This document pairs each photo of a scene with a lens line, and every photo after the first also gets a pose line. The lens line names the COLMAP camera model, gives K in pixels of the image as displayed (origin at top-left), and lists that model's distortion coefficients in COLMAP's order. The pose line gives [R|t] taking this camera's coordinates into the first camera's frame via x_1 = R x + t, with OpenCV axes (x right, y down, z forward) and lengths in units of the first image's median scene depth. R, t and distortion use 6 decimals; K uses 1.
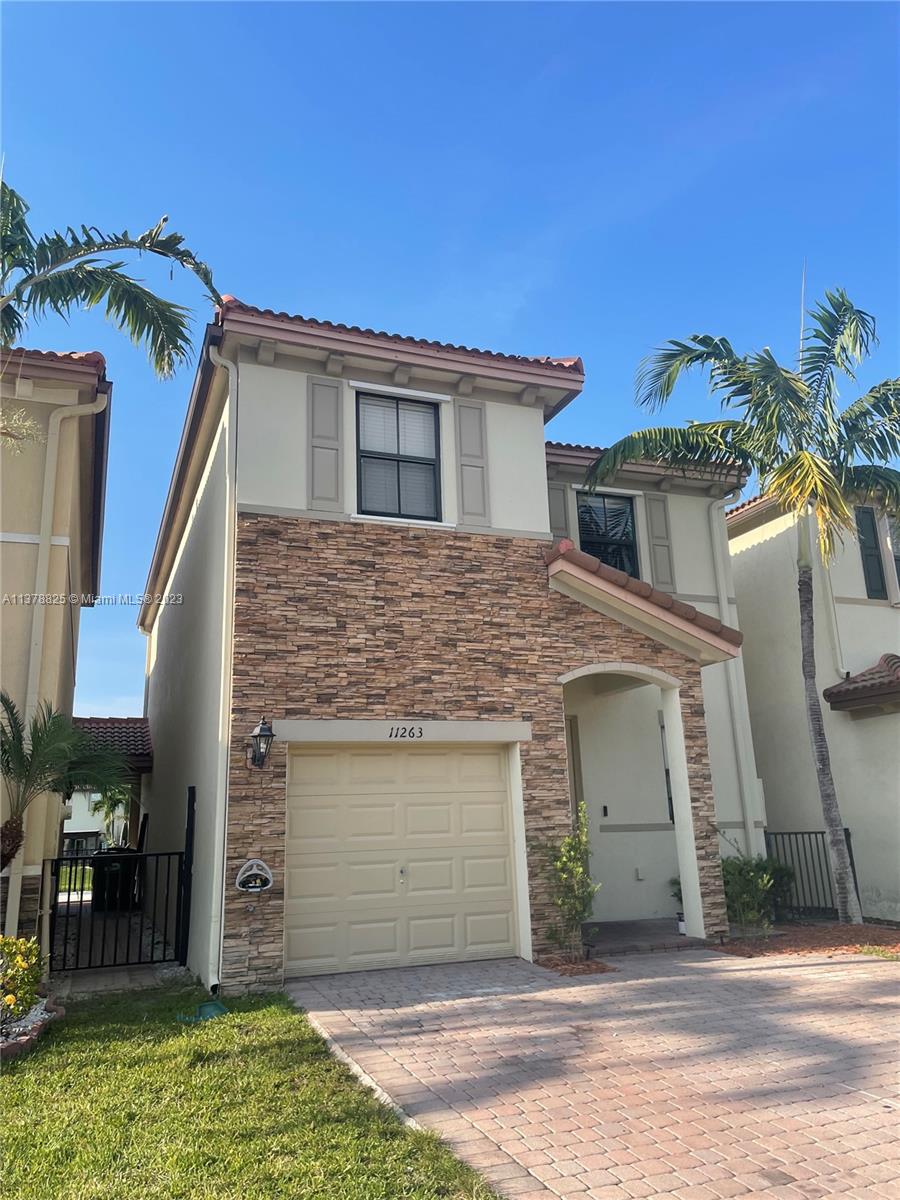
lens RADIAL K [[909.1, 0, 455.0], [0, 909.1, 603.5], [0, 0, 1]] dist [0.108334, -0.154520]
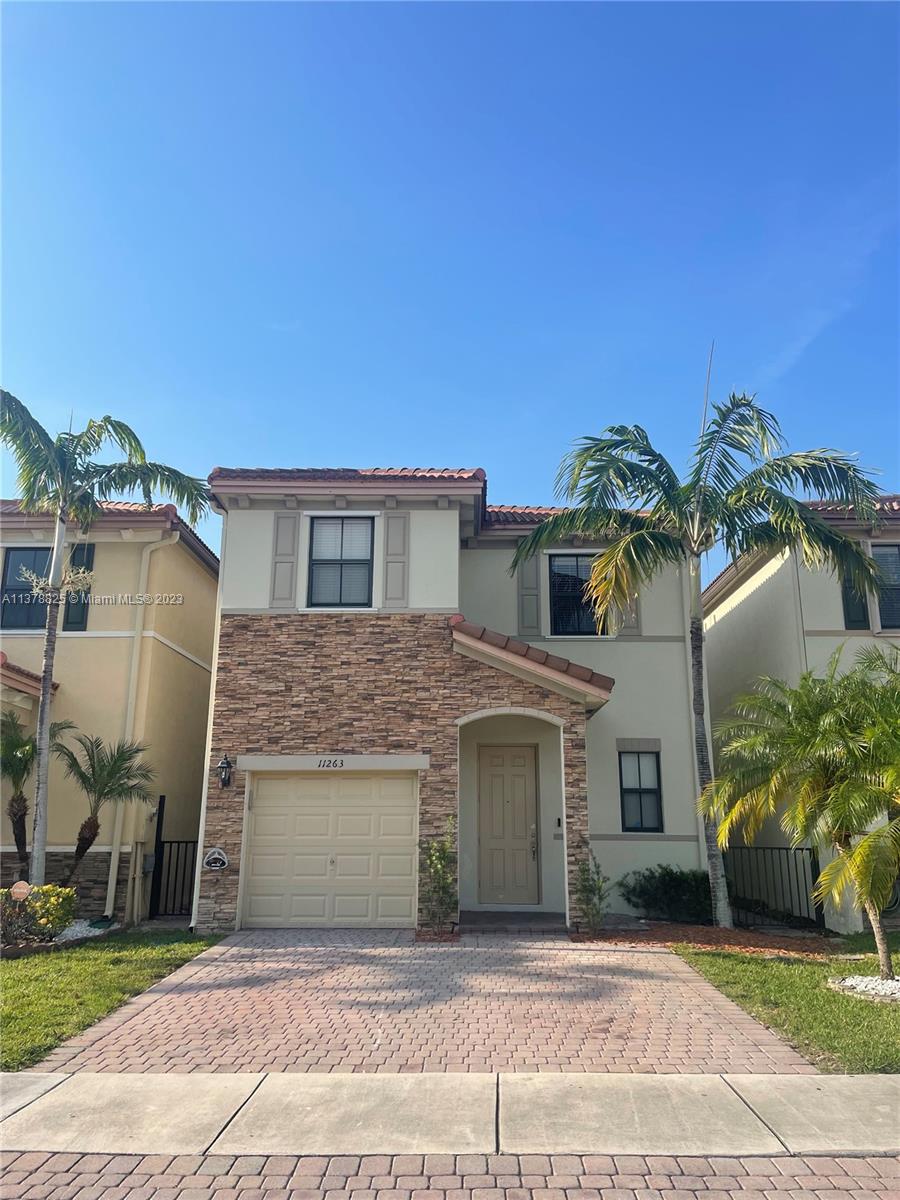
lens RADIAL K [[909.1, 0, 455.0], [0, 909.1, 603.5], [0, 0, 1]] dist [0.108334, -0.154520]
pose [[0.922604, -0.055271, -0.381767, 0.647782], [0.058570, 0.998279, -0.002984, -0.086323], [0.381275, -0.019607, 0.924254, -0.219466]]
